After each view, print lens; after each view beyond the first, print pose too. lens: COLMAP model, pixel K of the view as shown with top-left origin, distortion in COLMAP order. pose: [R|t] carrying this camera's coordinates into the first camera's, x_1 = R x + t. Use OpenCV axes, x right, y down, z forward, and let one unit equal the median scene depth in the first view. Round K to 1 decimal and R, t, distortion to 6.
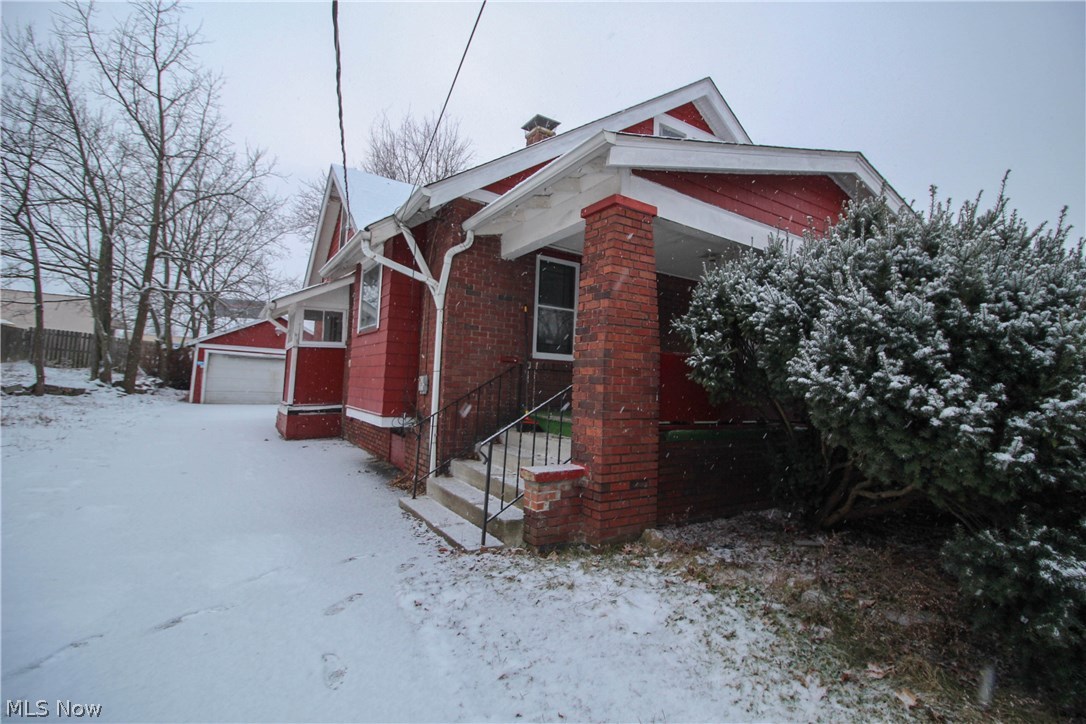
lens RADIAL K [[504.2, 0, 555.5], [0, 504.2, 342.0], [0, 0, 1]] dist [0.001705, -0.015857]
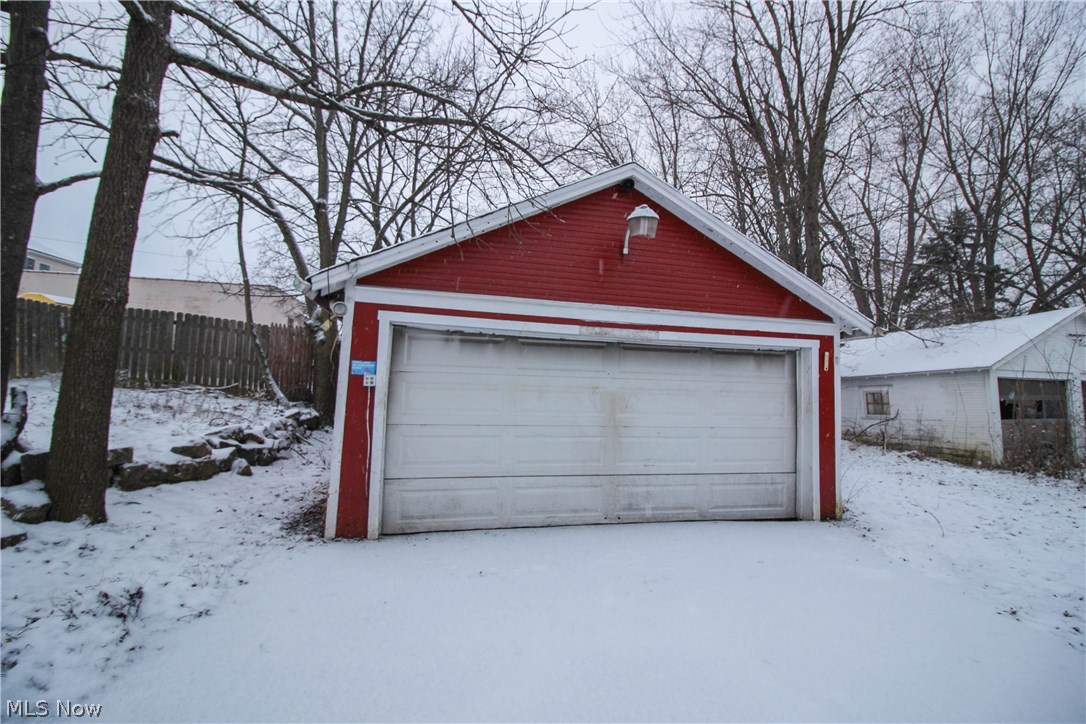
lens RADIAL K [[504.2, 0, 555.5], [0, 504.2, 342.0], [0, 0, 1]] dist [0.001705, -0.015857]
pose [[0.946117, -0.020332, -0.323185, -0.537586], [0.025167, 0.999625, 0.010787, 0.029470], [0.322845, -0.018339, 0.946274, 0.796118]]
